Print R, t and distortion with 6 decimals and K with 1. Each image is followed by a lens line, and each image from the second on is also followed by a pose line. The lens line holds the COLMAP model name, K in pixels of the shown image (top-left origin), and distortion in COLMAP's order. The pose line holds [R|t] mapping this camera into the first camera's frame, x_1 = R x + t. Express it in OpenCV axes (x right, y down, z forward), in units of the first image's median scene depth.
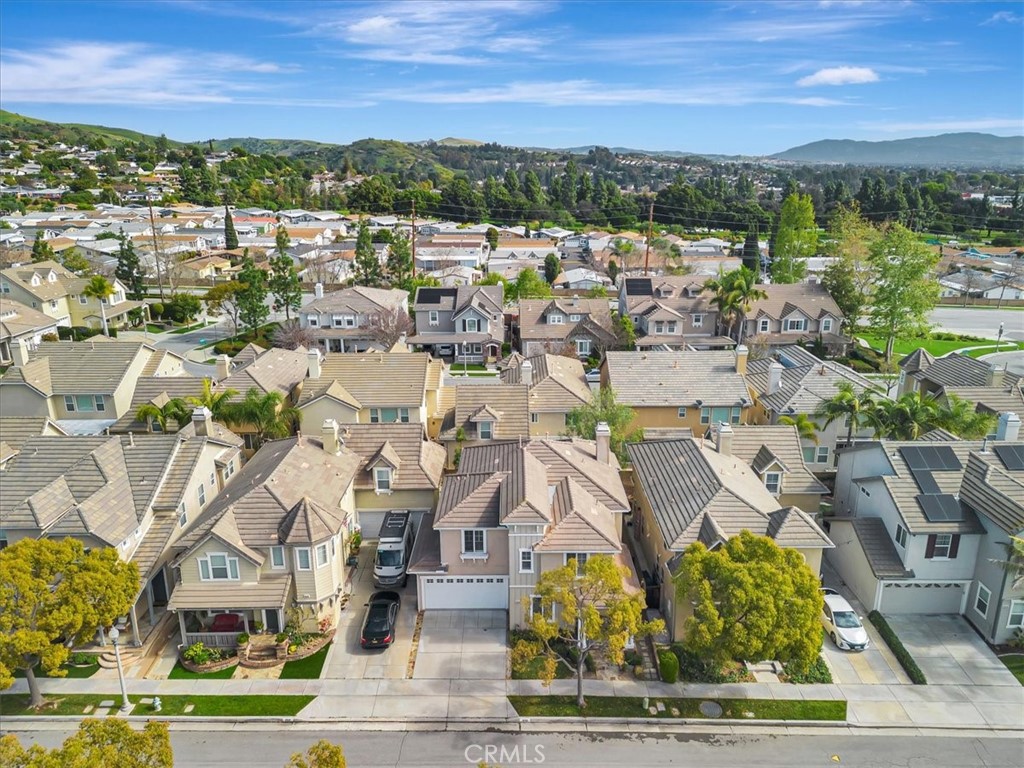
lens RADIAL K [[727.7, 0, 512.7], [0, 727.7, 368.7], [0, 0, 1]] dist [0.078792, -0.083022]
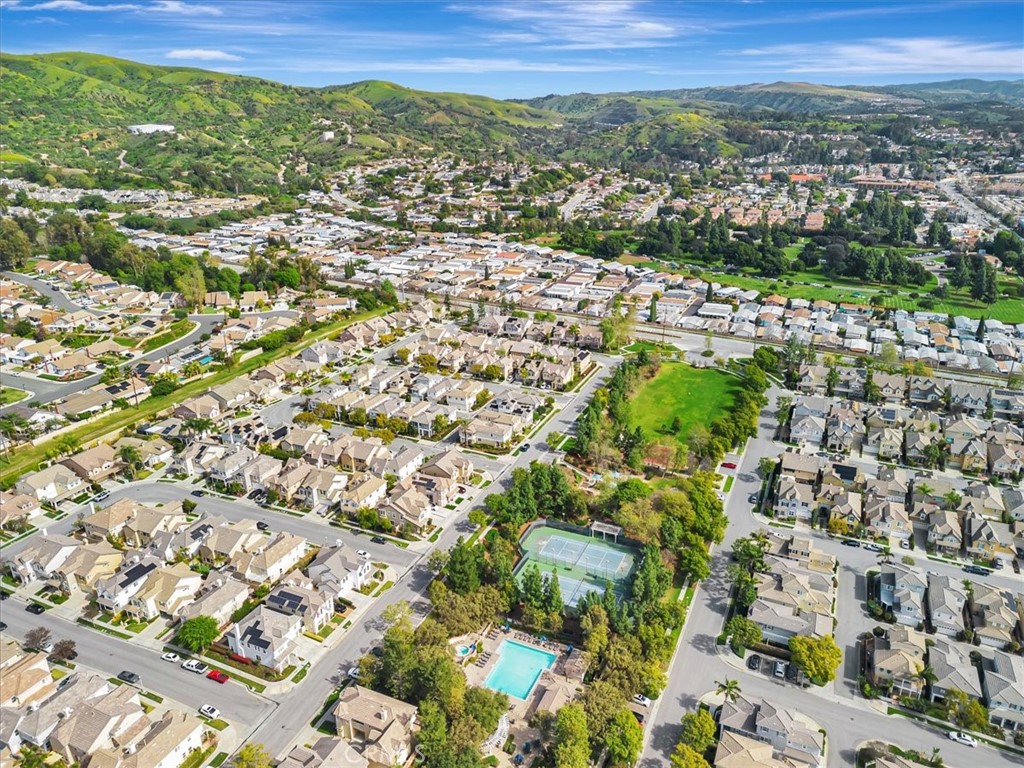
lens RADIAL K [[715.7, 0, 512.0], [0, 715.7, 384.0], [0, 0, 1]] dist [0.086166, -0.082097]
pose [[0.908680, 0.142604, -0.392384, 3.315079], [-0.101737, 0.987158, 0.123162, -0.537531], [0.404908, -0.071995, 0.911518, -5.780112]]
